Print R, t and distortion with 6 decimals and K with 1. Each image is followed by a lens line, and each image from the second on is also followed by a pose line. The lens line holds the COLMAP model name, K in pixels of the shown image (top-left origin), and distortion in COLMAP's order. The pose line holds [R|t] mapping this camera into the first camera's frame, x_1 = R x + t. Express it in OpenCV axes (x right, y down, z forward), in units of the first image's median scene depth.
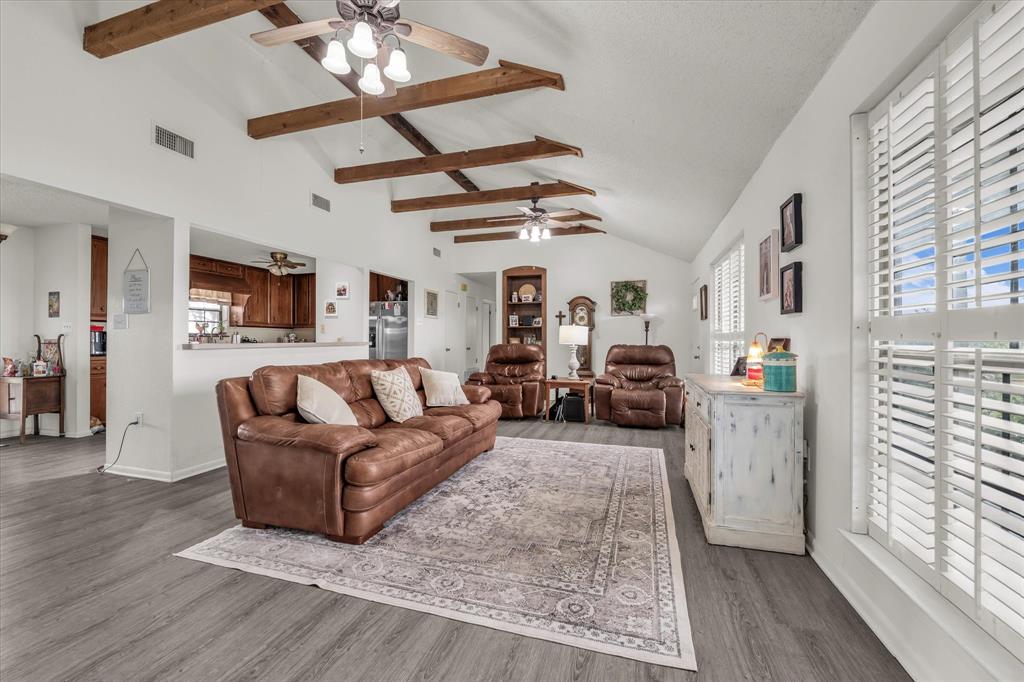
lens RADIAL K [[421.2, 0, 508.9], [0, 421.2, 340.7], [0, 0, 1]] dist [-0.011886, -0.000218]
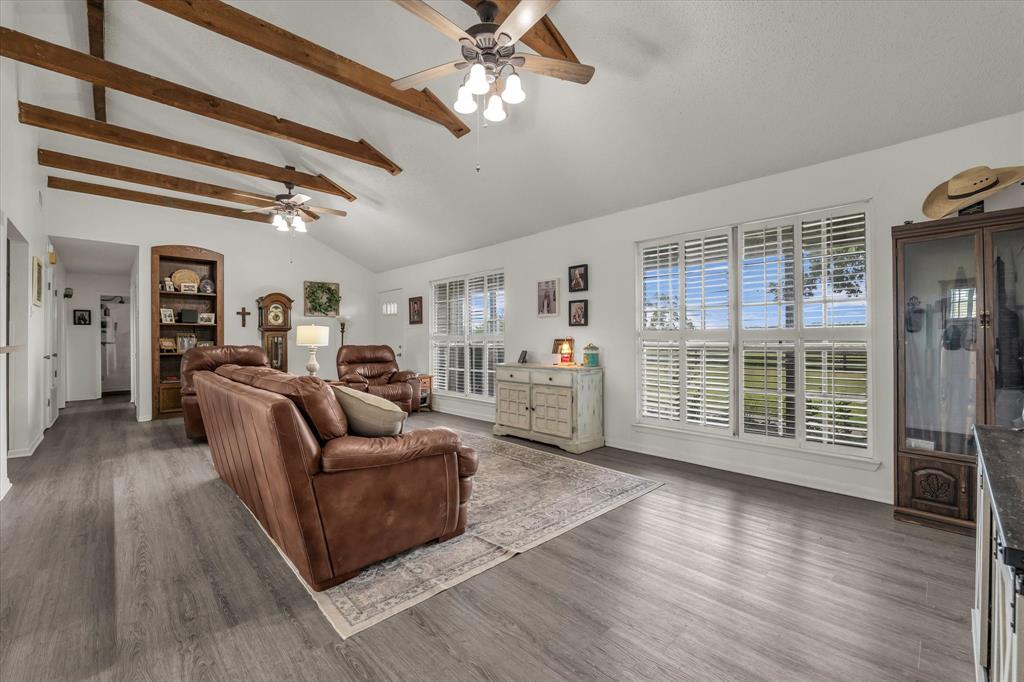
lens RADIAL K [[421.2, 0, 511.2], [0, 421.2, 339.2], [0, 0, 1]] dist [-0.011886, -0.000218]
pose [[0.487646, 0.000385, 0.873041, -0.633861], [0.004444, 0.999986, -0.002923, -0.000856], [-0.873030, 0.005305, 0.487637, 0.191600]]
